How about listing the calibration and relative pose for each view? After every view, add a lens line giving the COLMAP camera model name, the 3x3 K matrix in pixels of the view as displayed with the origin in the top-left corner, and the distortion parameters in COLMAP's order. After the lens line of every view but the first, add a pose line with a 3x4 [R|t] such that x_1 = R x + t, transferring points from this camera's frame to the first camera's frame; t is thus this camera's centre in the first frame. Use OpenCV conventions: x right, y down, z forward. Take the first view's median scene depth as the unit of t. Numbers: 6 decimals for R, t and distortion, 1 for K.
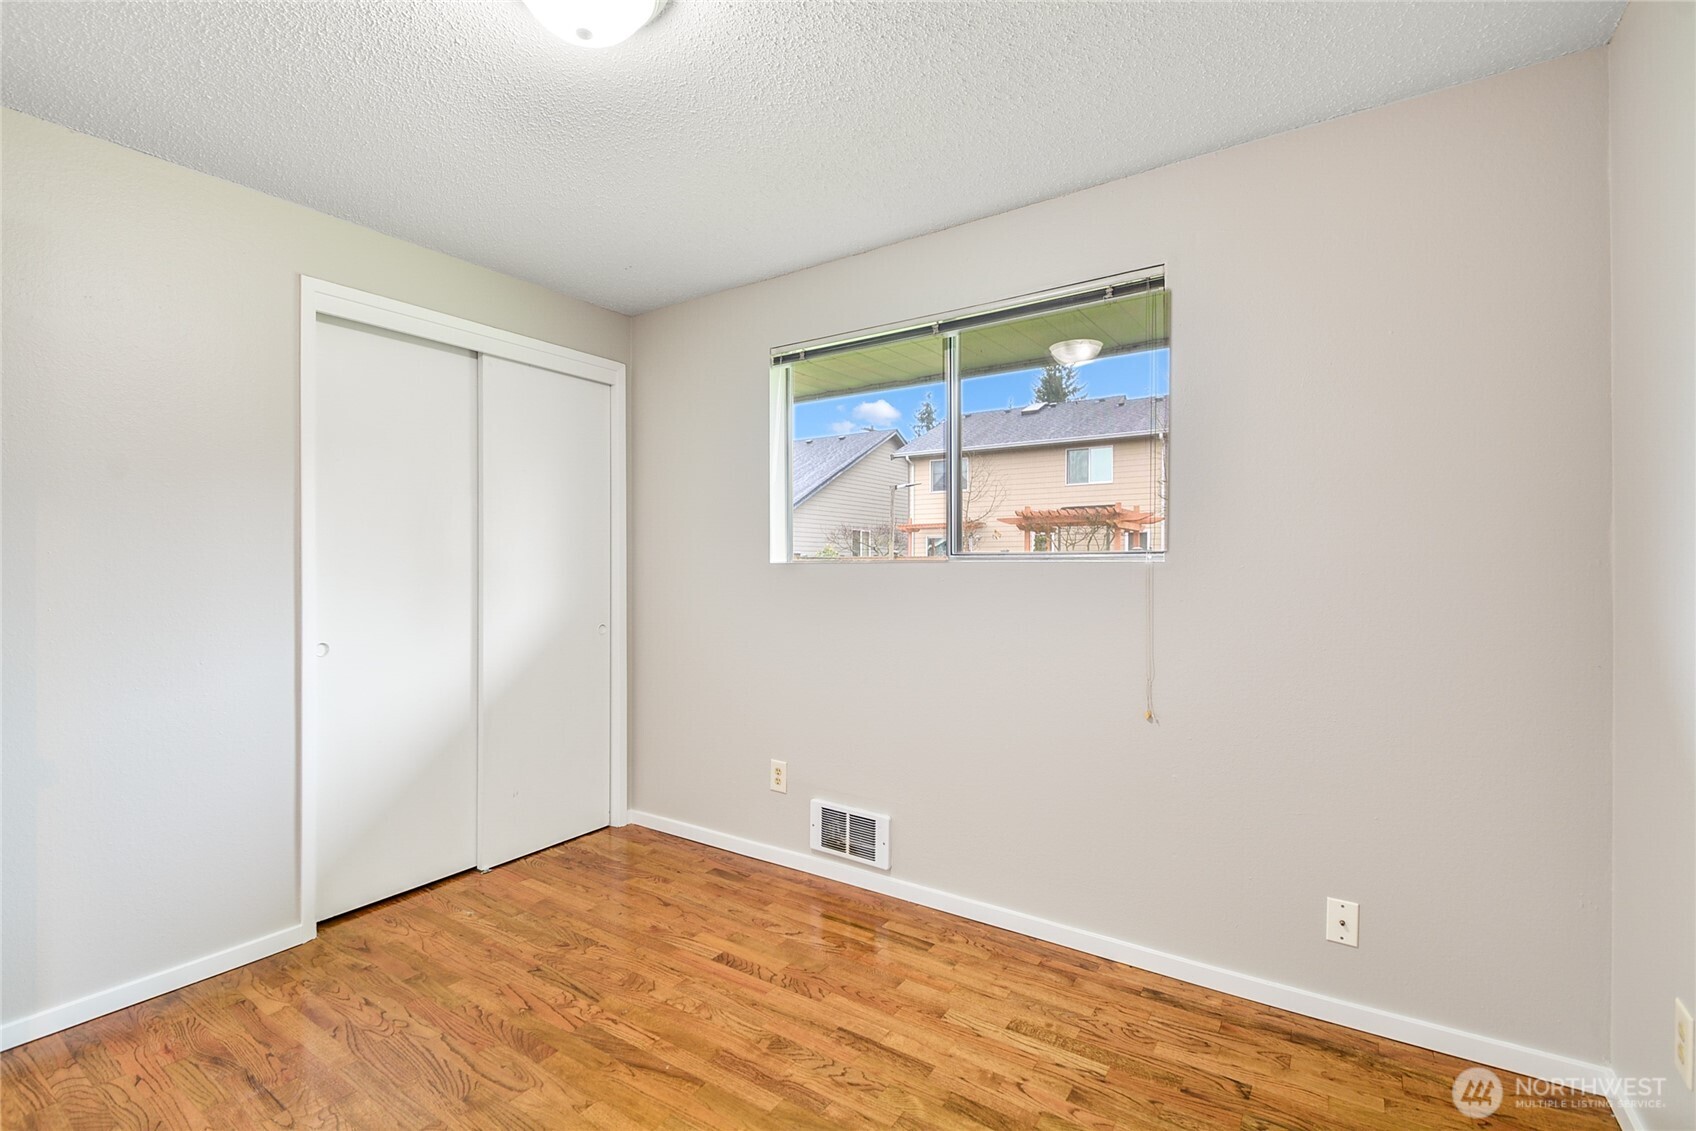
lens RADIAL K [[754.8, 0, 836.0], [0, 754.8, 562.7], [0, 0, 1]] dist [0.026897, -0.022170]
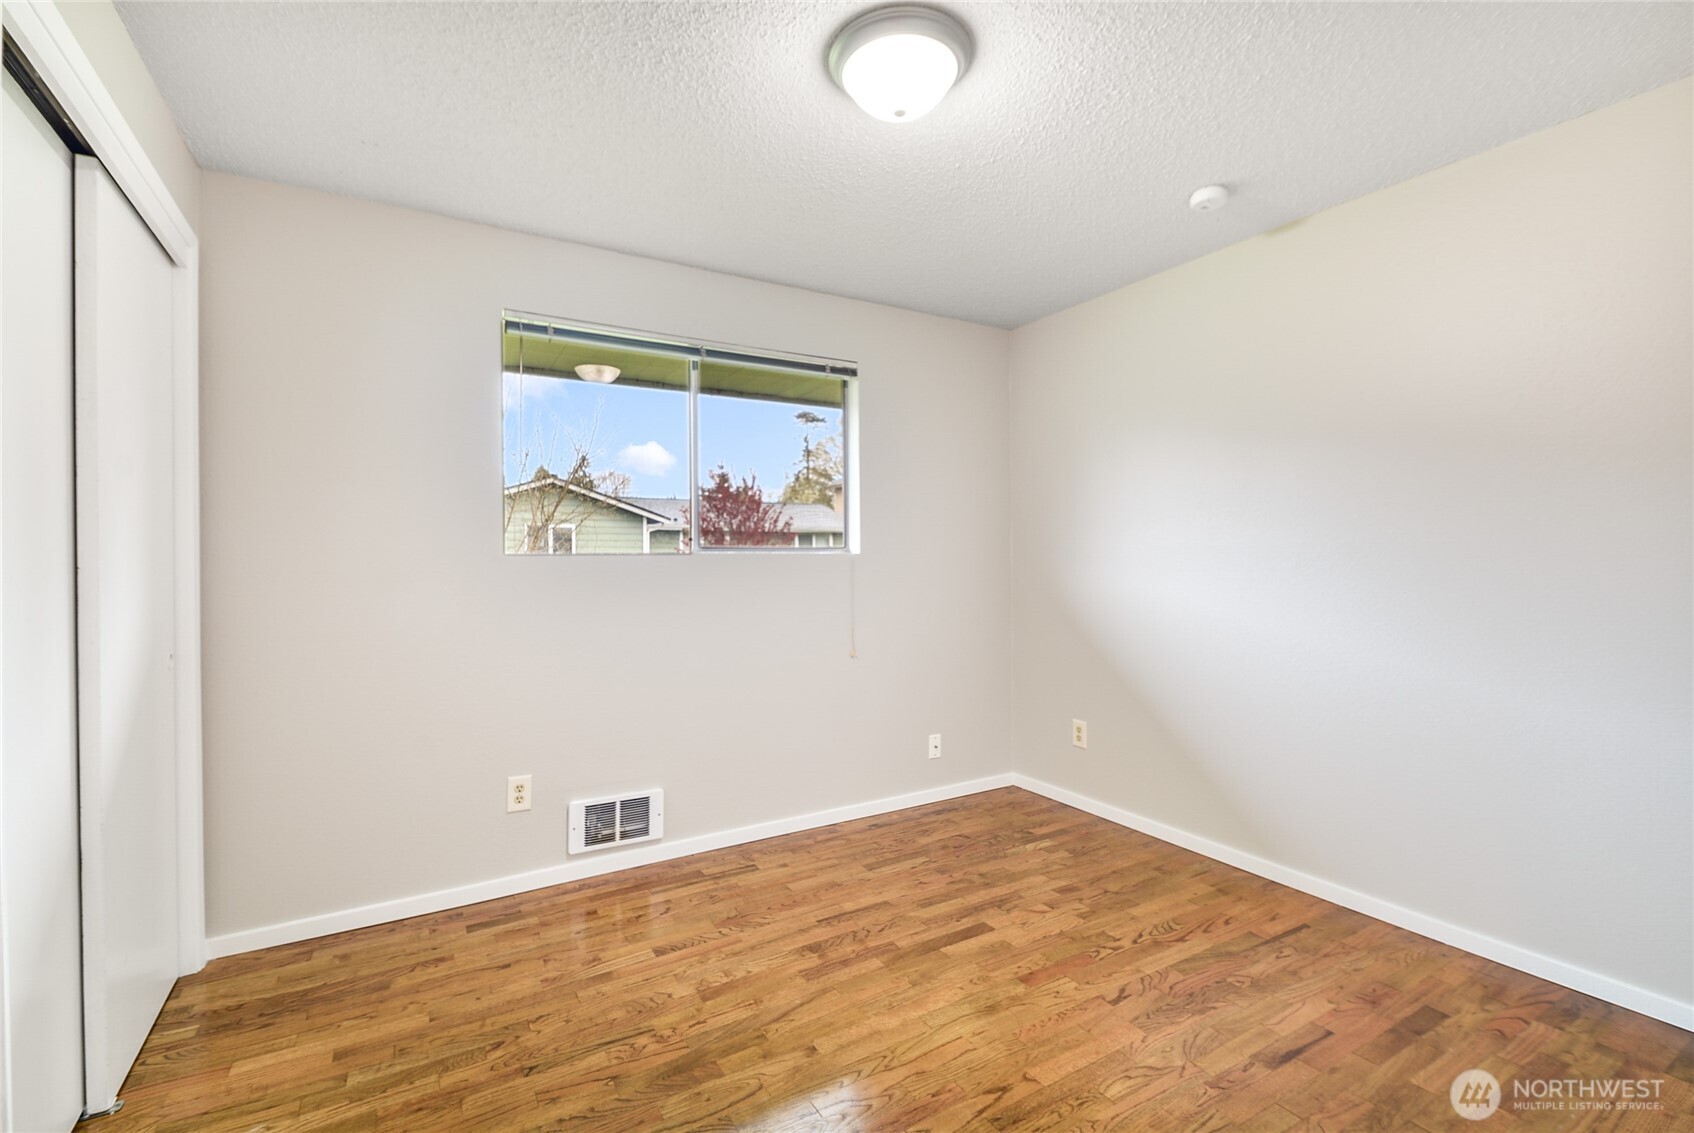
lens RADIAL K [[753.9, 0, 835.0], [0, 753.9, 563.7], [0, 0, 1]] dist [0.026897, -0.022170]
pose [[0.417610, -0.005025, 0.908613, -0.882990], [0.002969, 0.999987, 0.004166, 0.011226], [-0.908622, 0.000958, 0.417619, 0.352769]]
